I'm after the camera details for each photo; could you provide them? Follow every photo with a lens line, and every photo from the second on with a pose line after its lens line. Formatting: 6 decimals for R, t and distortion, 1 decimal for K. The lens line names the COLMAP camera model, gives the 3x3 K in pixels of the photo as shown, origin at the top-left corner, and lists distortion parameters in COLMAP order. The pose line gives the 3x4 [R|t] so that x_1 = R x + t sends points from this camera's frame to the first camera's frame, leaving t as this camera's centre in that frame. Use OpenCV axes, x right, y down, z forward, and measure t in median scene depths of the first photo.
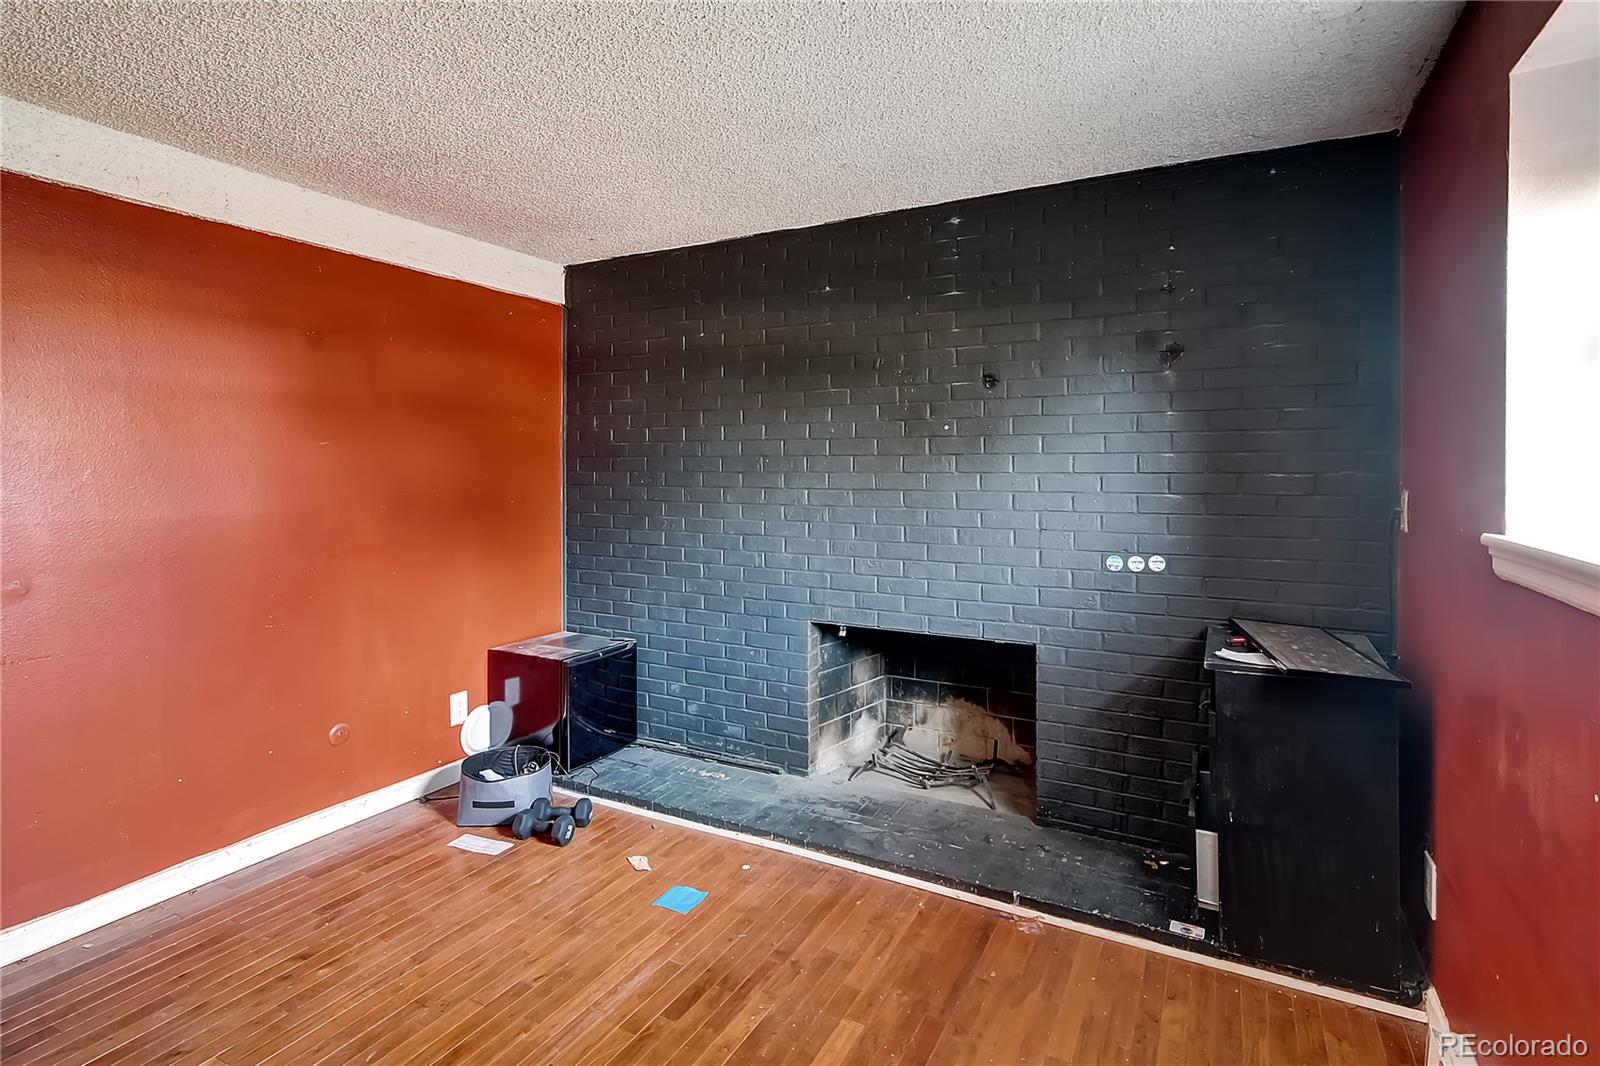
lens RADIAL K [[804.3, 0, 828.4], [0, 804.3, 475.4], [0, 0, 1]] dist [-0.002369, 0.002011]
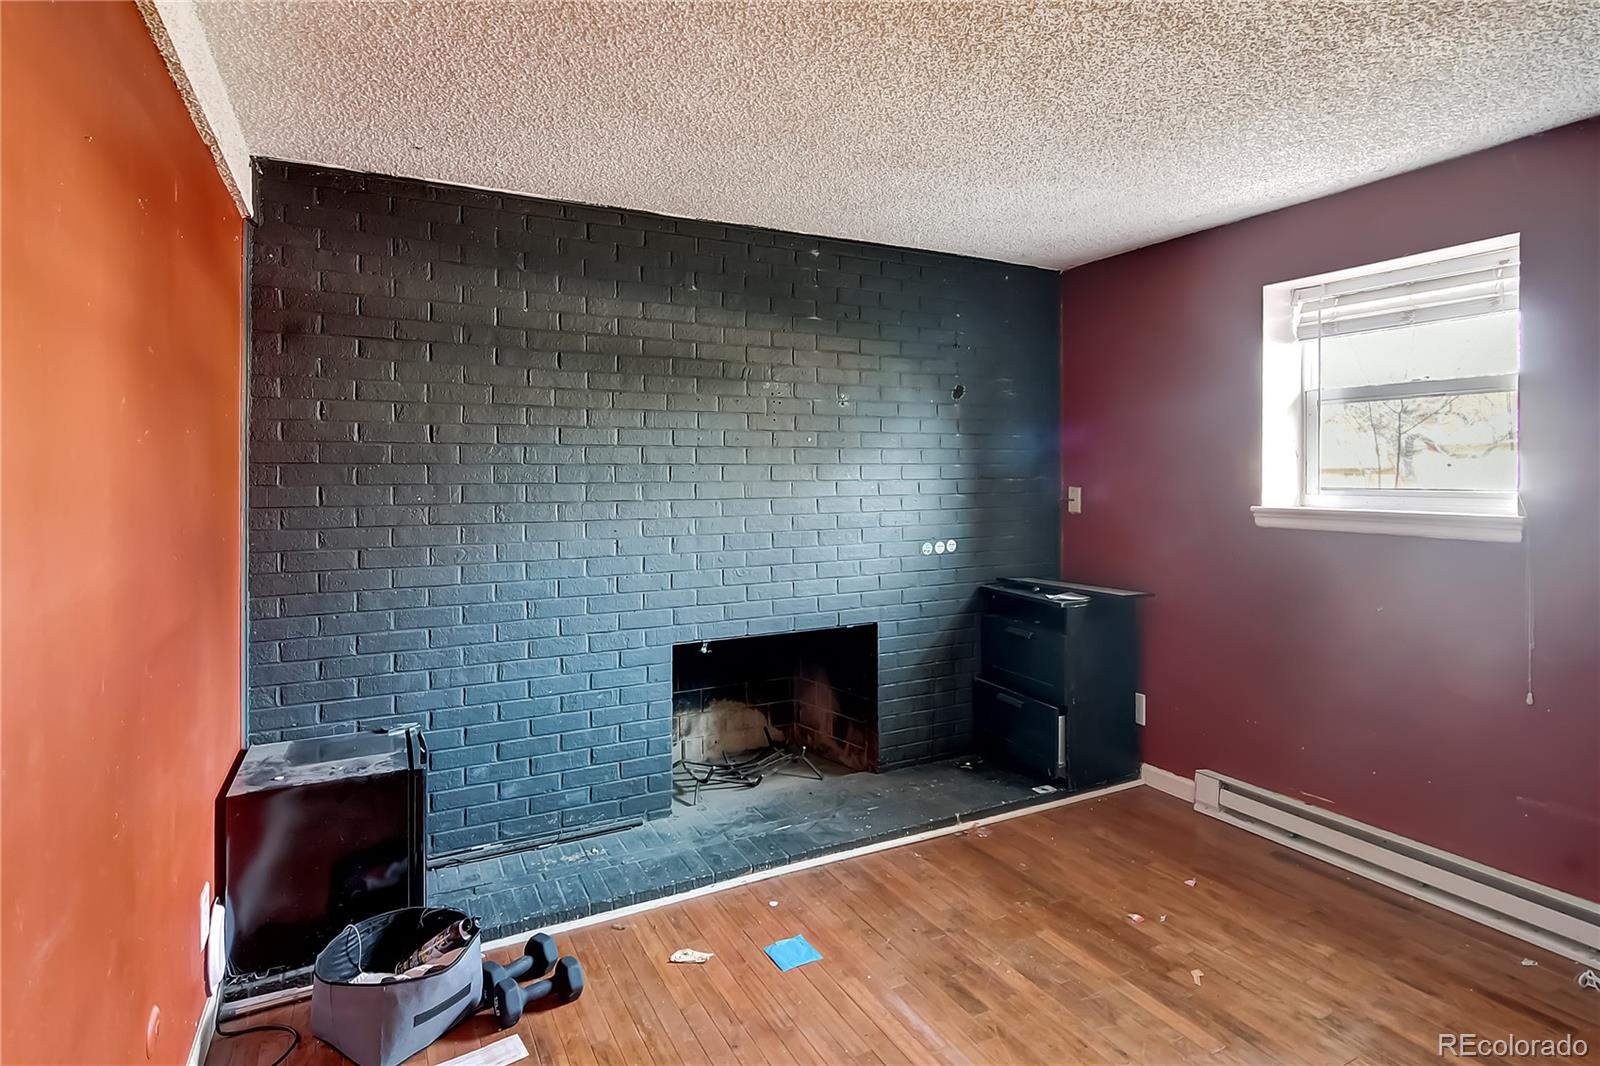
lens RADIAL K [[804.3, 0, 813.1], [0, 804.3, 471.2], [0, 0, 1]] dist [-0.002369, 0.002011]
pose [[0.575304, -0.001466, 0.817938, -0.749467], [0.014447, 0.999861, -0.008369, -0.007339], [-0.817812, 0.016632, 0.575245, 0.369561]]
